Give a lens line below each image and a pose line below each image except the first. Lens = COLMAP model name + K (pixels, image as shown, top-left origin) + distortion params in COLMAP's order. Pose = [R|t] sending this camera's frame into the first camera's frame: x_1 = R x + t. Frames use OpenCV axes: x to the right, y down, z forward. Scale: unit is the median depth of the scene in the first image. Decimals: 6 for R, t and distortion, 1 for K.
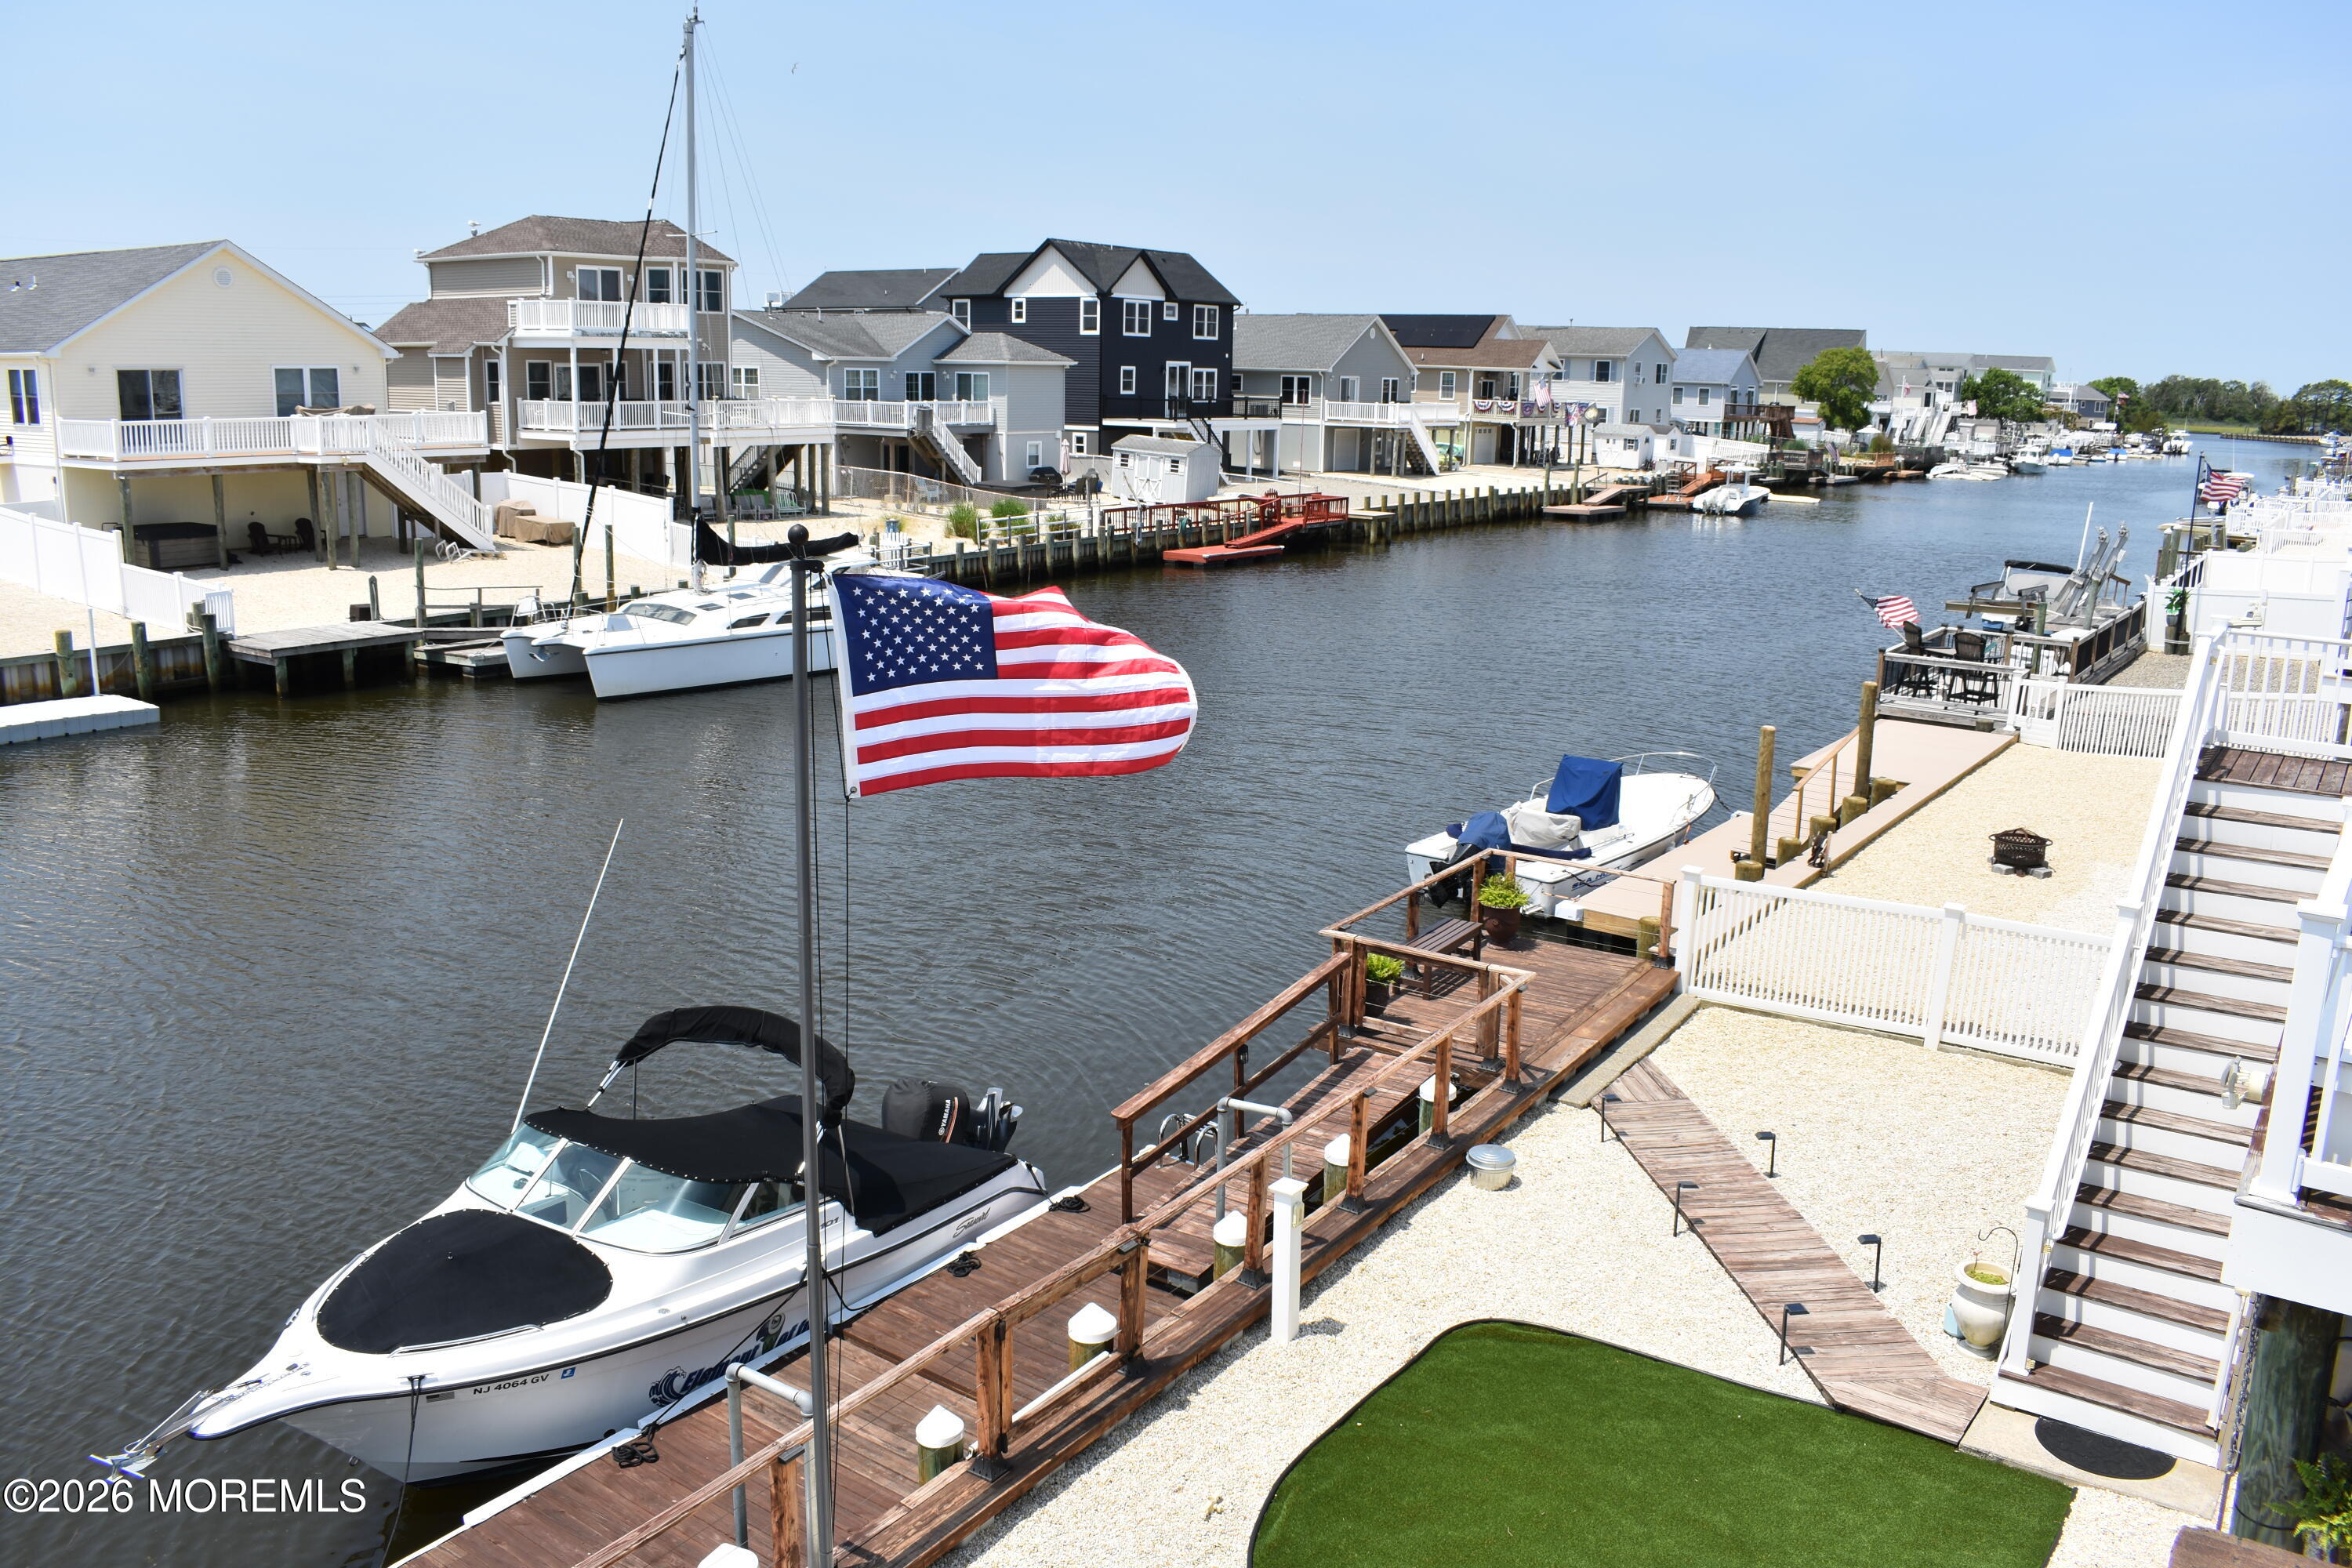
lens RADIAL K [[1831.0, 0, 1179.3], [0, 1831.0, 793.8], [0, 0, 1]] dist [-0.097585, 0.017992]
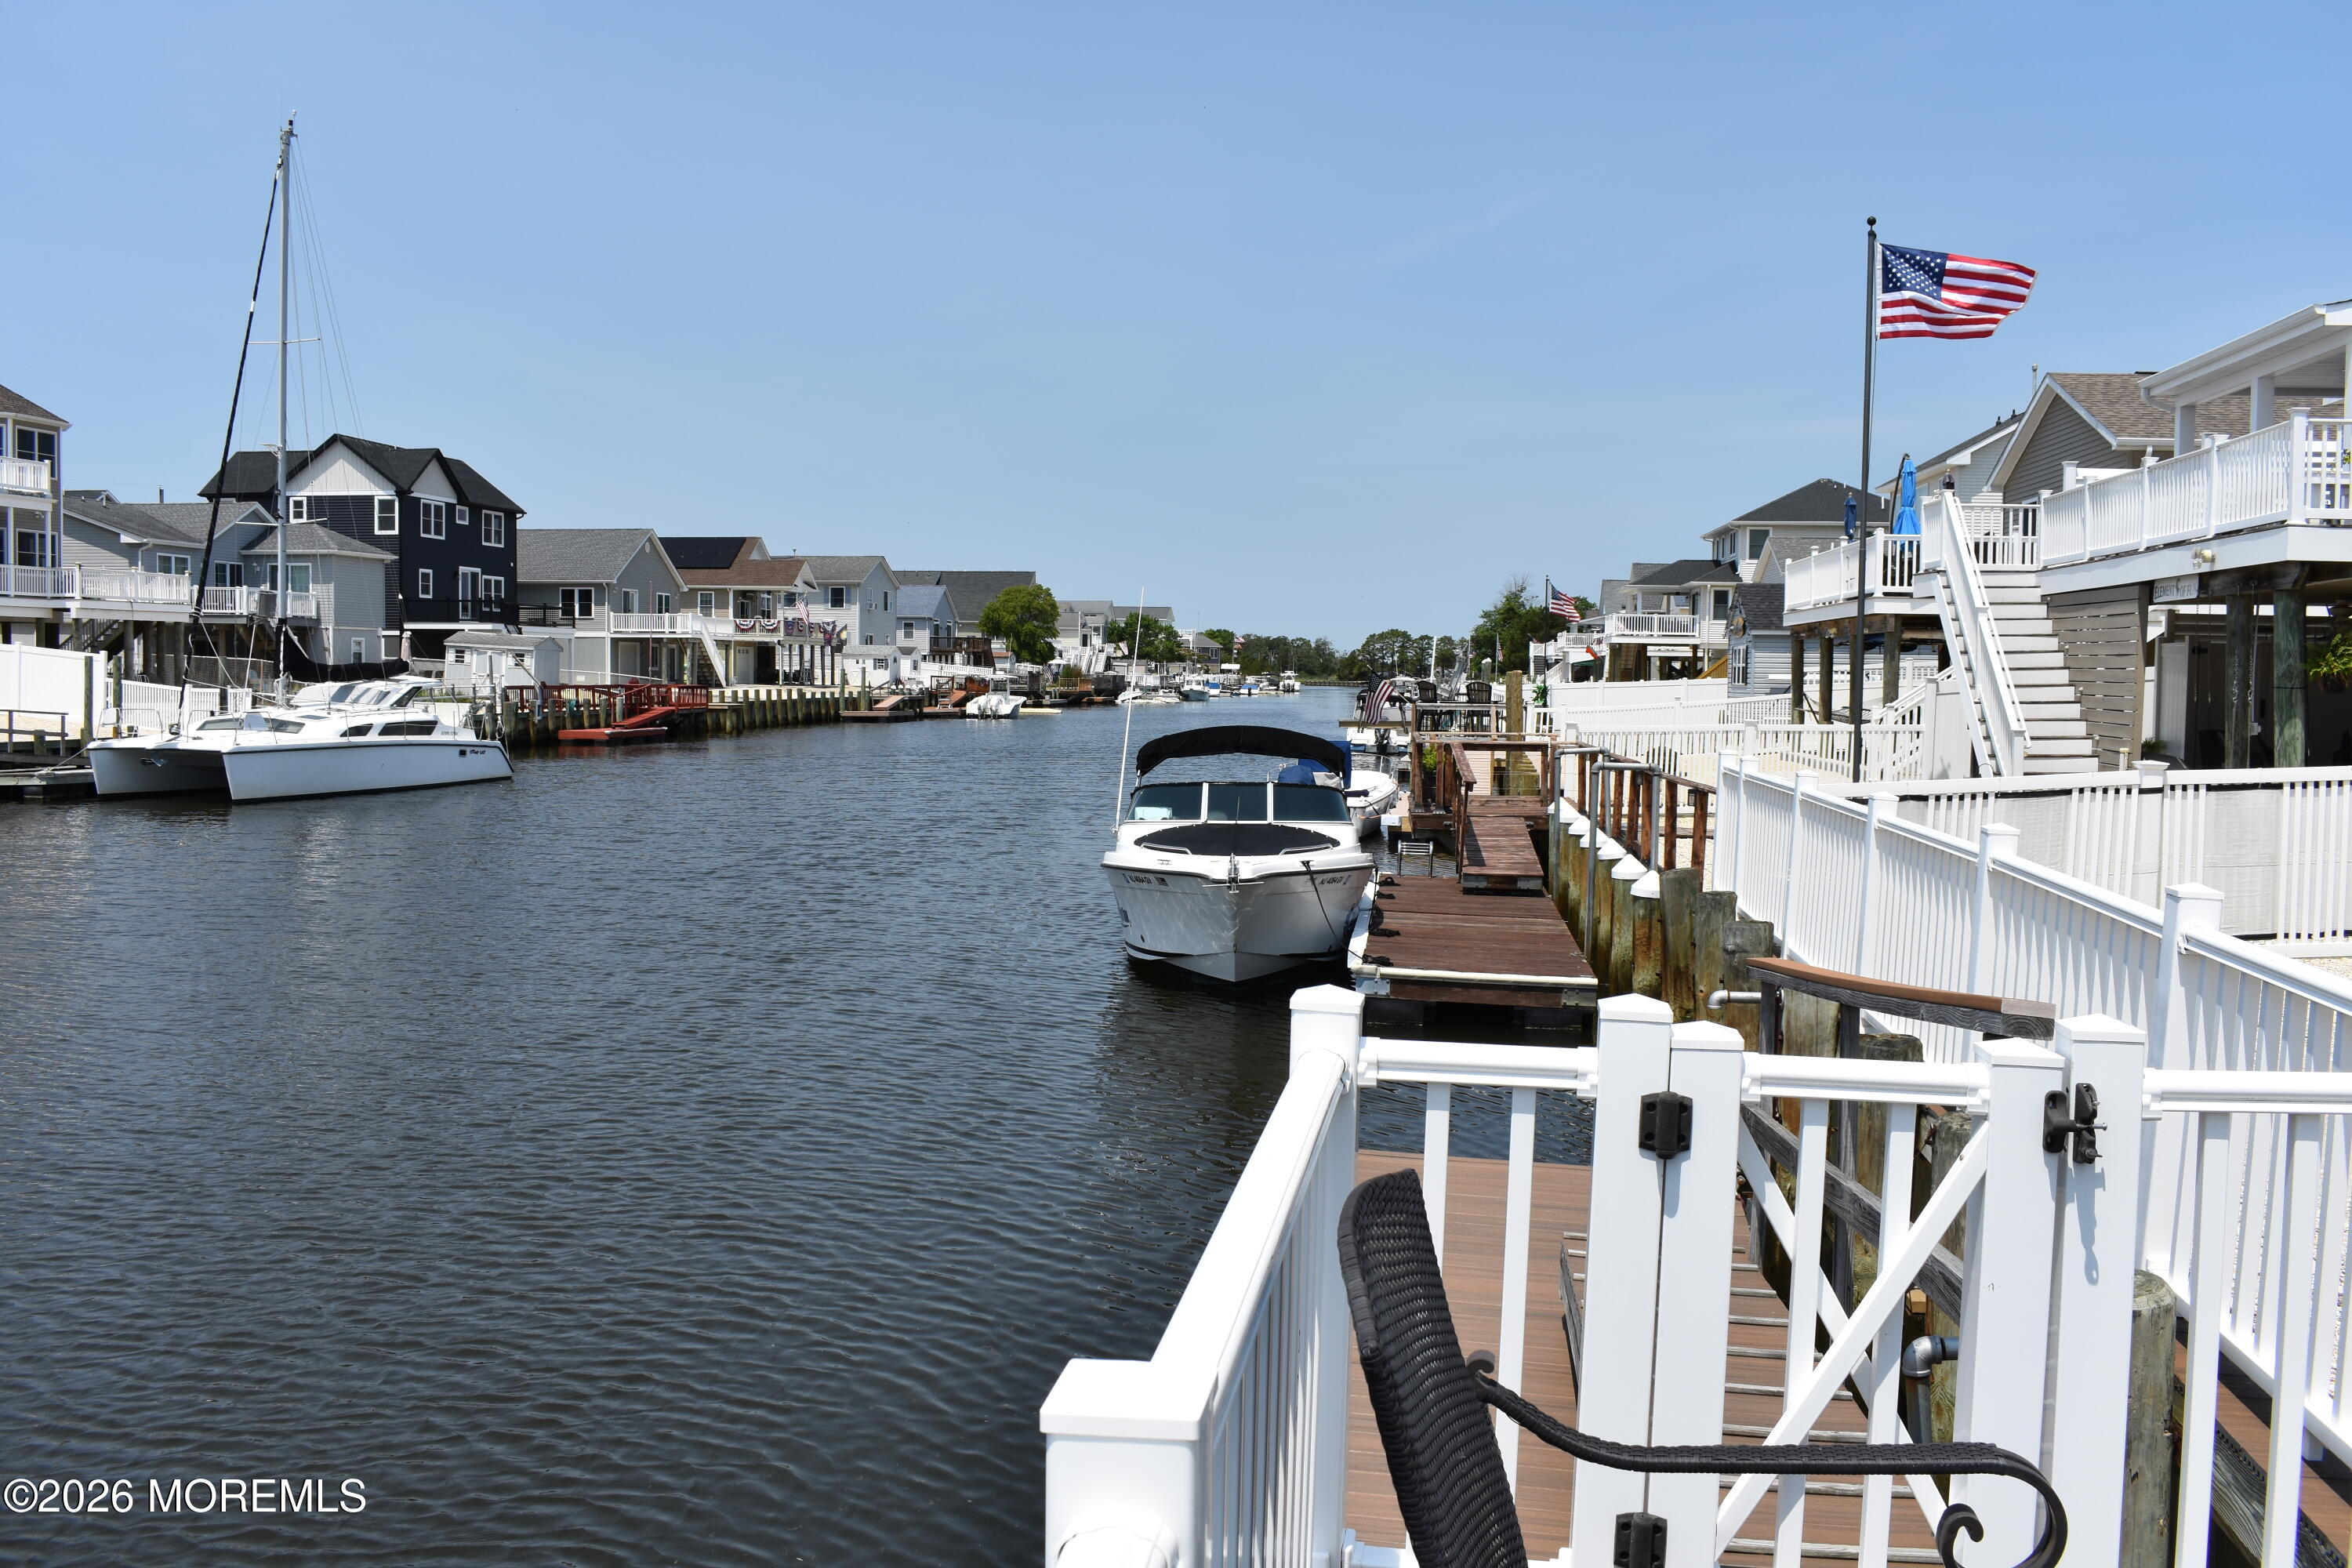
lens RADIAL K [[1983.7, 0, 1180.7], [0, 1983.7, 785.3], [0, 0, 1]] dist [-0.092924, 0.020421]
pose [[0.886840, -0.036924, 0.460598, -0.200123], [0.111295, 0.984525, -0.135363, 0.074733], [-0.448473, 0.171308, 0.877226, -0.061847]]
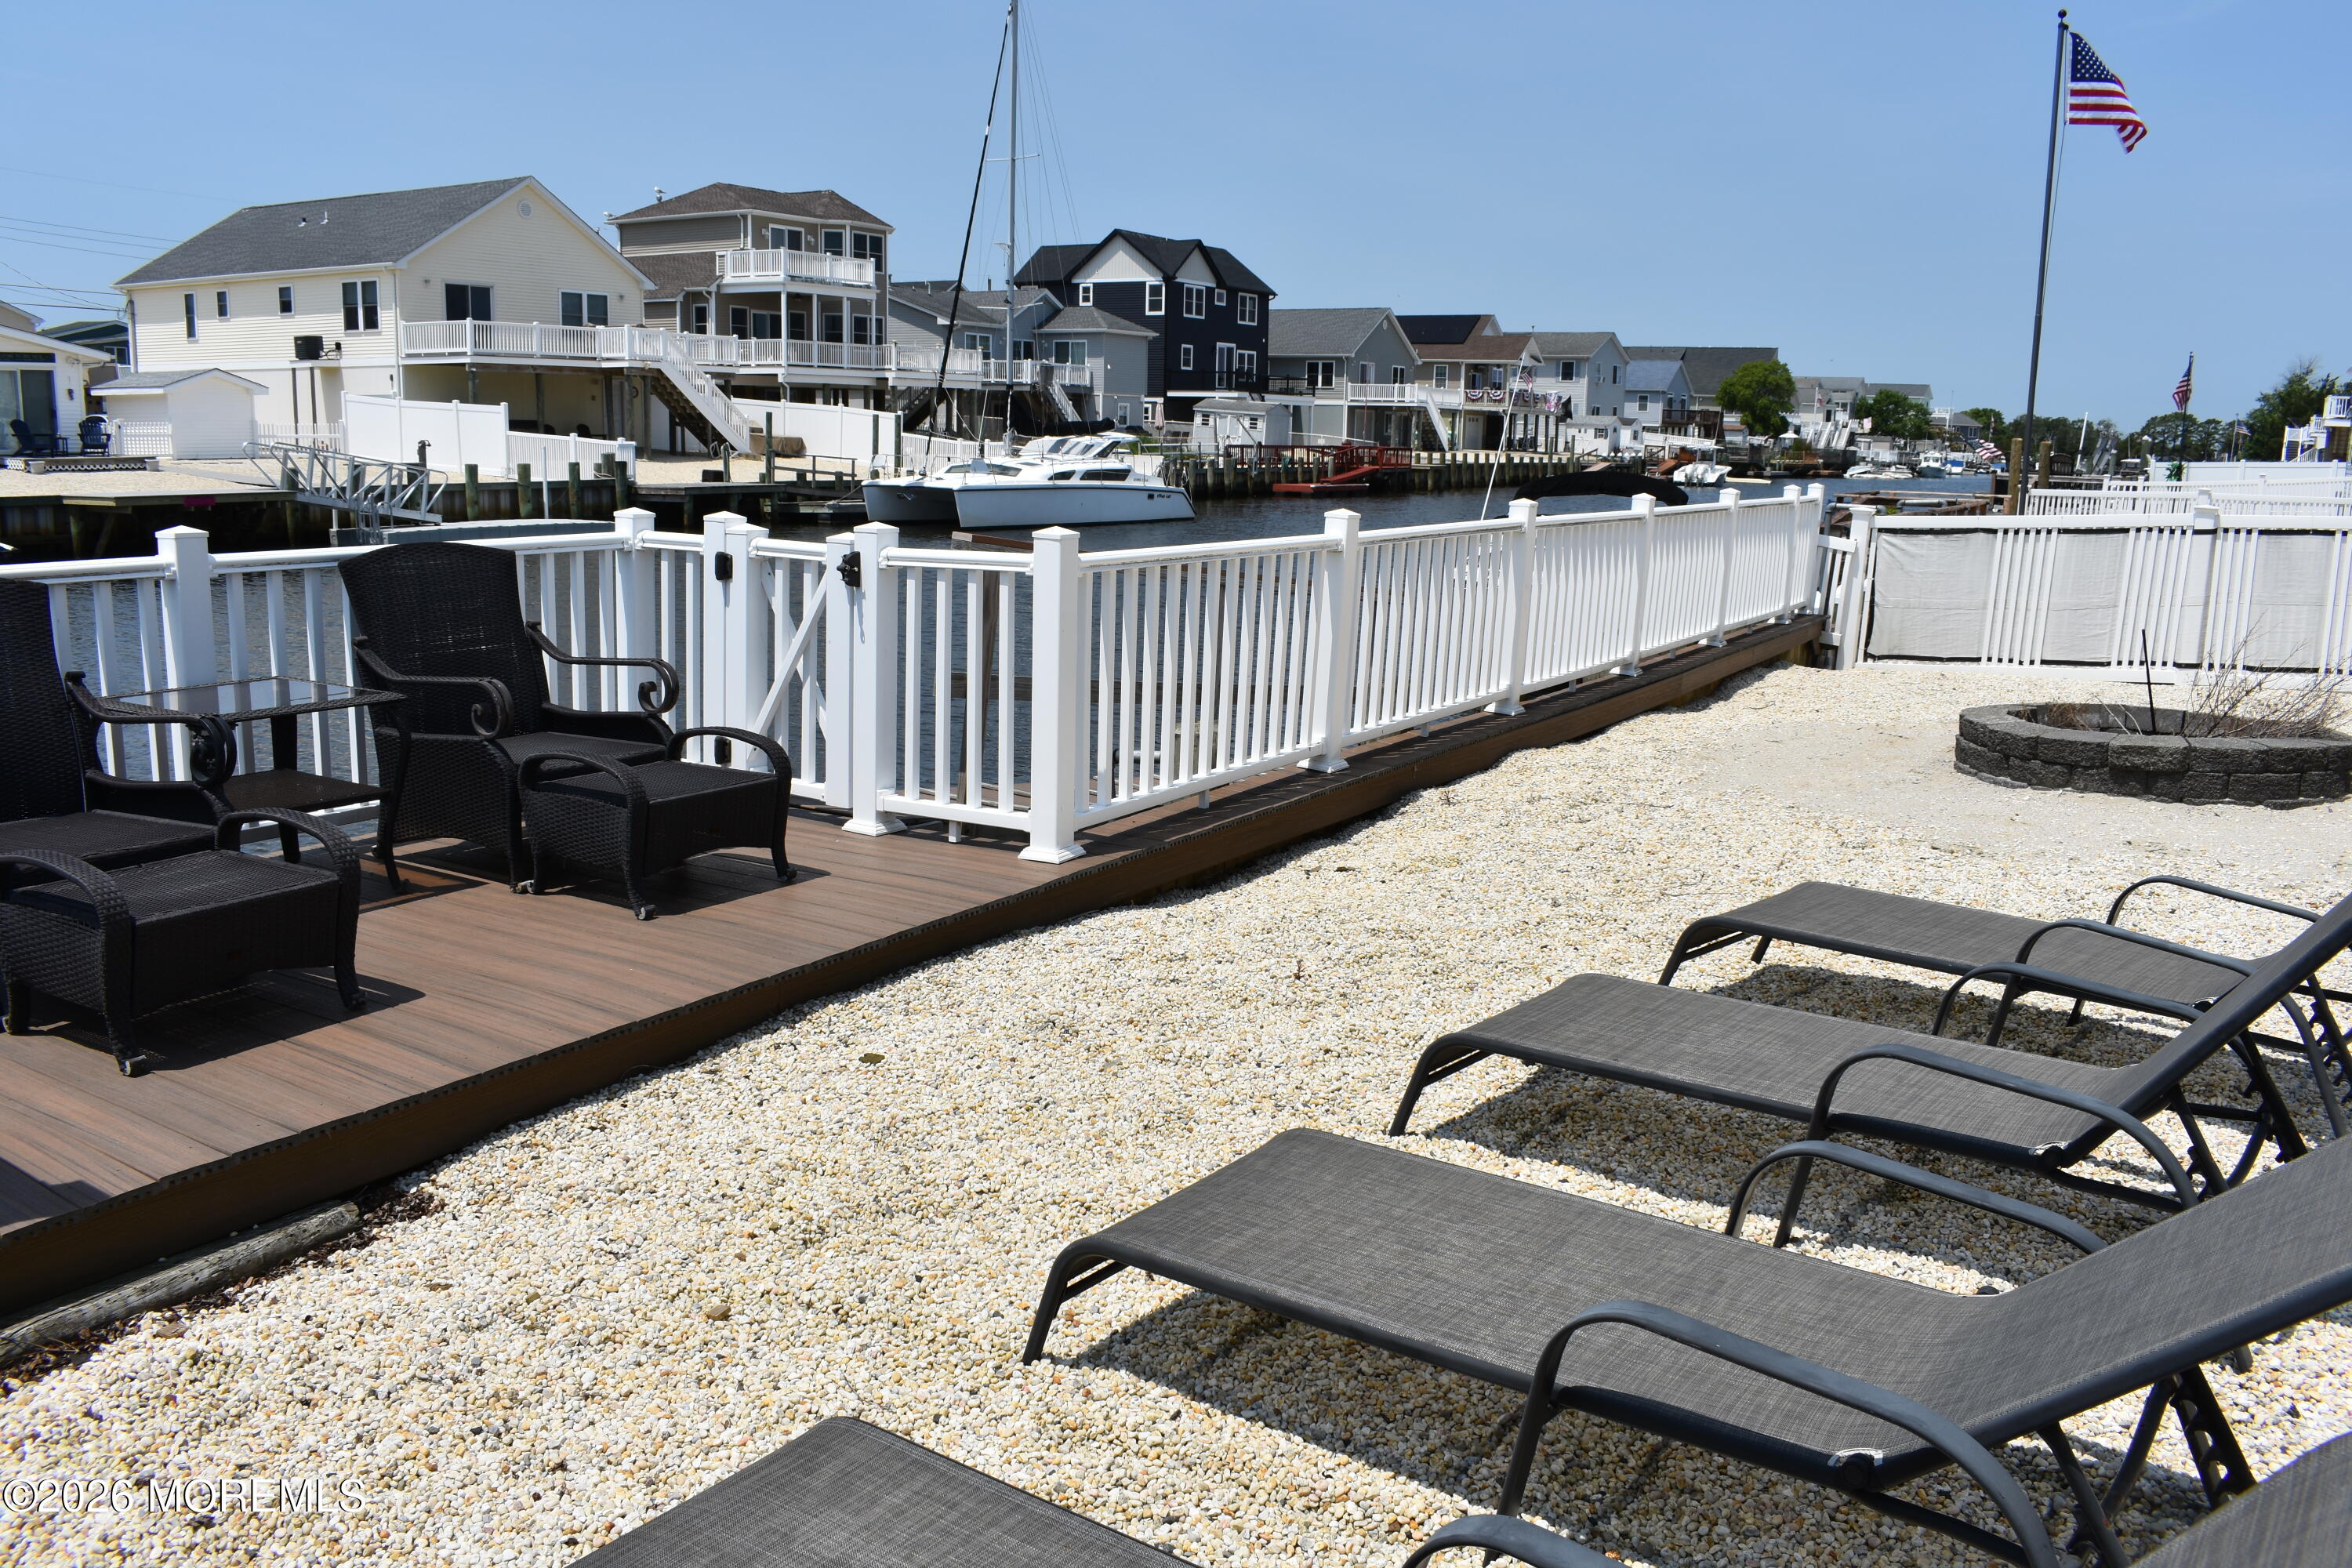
lens RADIAL K [[1831.0, 0, 1179.3], [0, 1831.0, 788.6], [0, 0, 1]] dist [-0.097585, 0.017992]
pose [[0.997371, -0.015722, 0.070738, -0.151865], [0.018043, 0.999316, -0.032282, 0.093205], [-0.070182, 0.033474, 0.996972, -0.124813]]
